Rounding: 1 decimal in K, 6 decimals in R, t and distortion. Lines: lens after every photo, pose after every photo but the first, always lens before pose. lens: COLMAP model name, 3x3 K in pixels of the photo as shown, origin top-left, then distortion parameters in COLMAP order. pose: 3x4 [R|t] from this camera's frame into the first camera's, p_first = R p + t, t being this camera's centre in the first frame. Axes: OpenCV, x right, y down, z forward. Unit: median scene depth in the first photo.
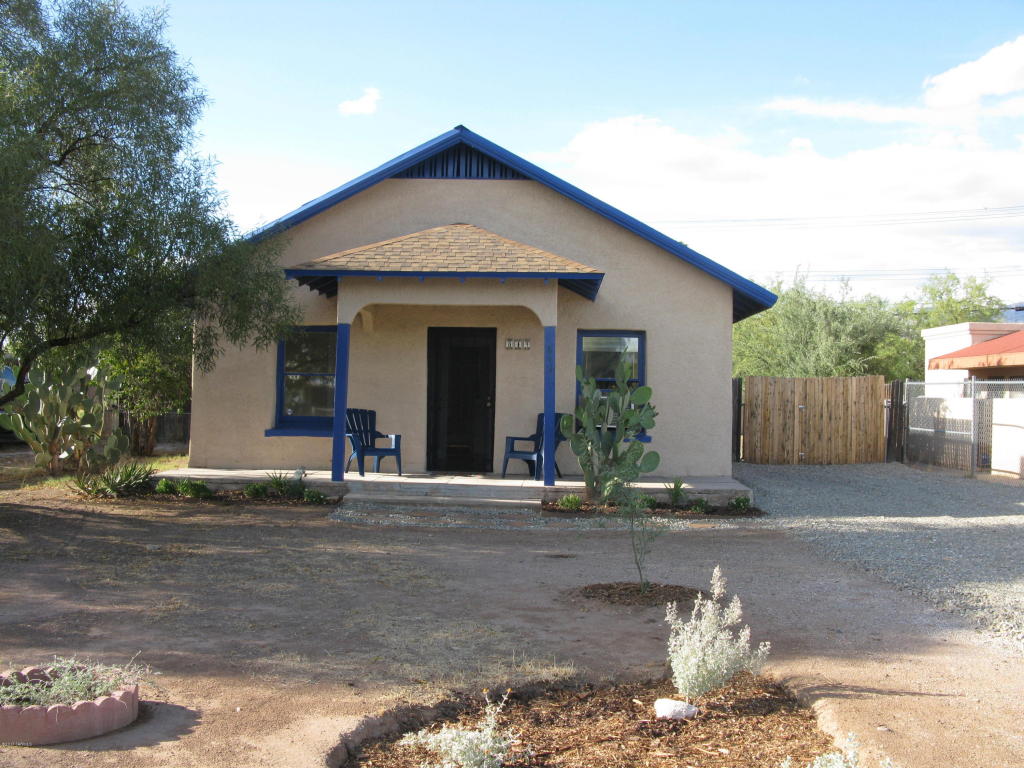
lens RADIAL K [[1064.1, 0, 518.4], [0, 1064.1, 401.1], [0, 0, 1]] dist [-0.193890, 0.250685]
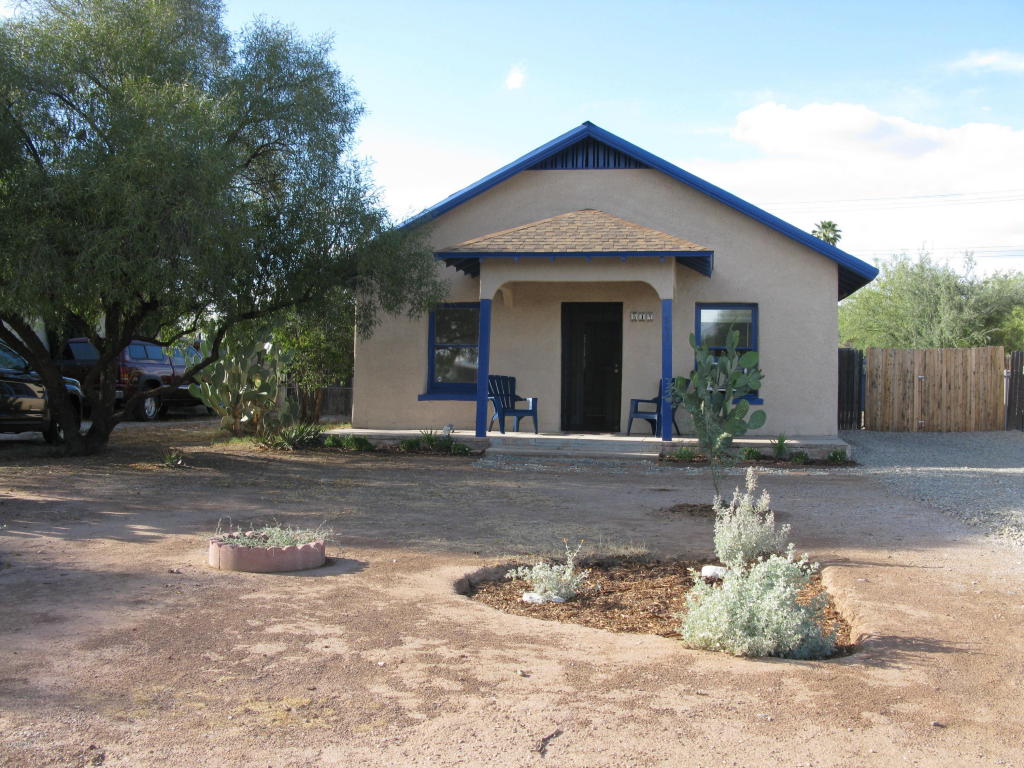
lens RADIAL K [[1064.1, 0, 518.4], [0, 1064.1, 401.1], [0, 0, 1]] dist [-0.193890, 0.250685]
pose [[0.989590, -0.002732, -0.143890, 0.032751], [0.004827, 0.999887, 0.014214, 0.019520], [0.143835, -0.014761, 0.989492, -0.124014]]
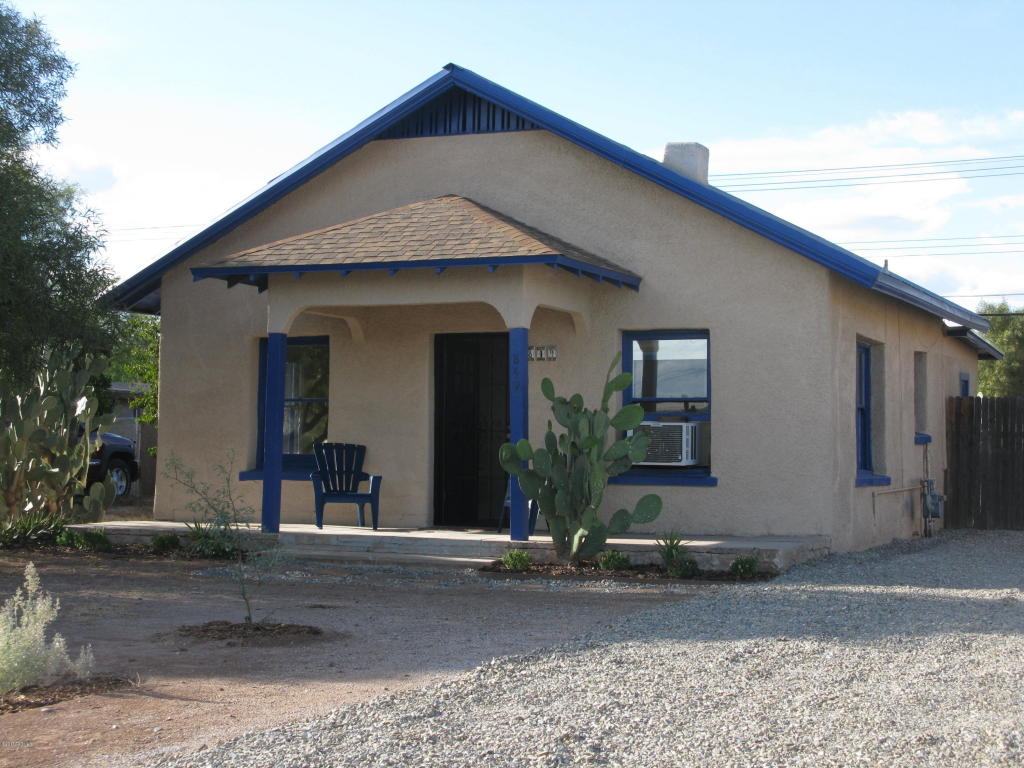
lens RADIAL K [[1719.2, 0, 512.0], [0, 1719.2, 384.0], [0, 0, 1]] dist [0.019493, 0.015761]
pose [[0.933451, -0.023470, -0.357936, 0.430733], [0.007429, 0.998908, -0.046124, 0.023985], [0.358628, 0.040395, 0.932606, -0.126220]]
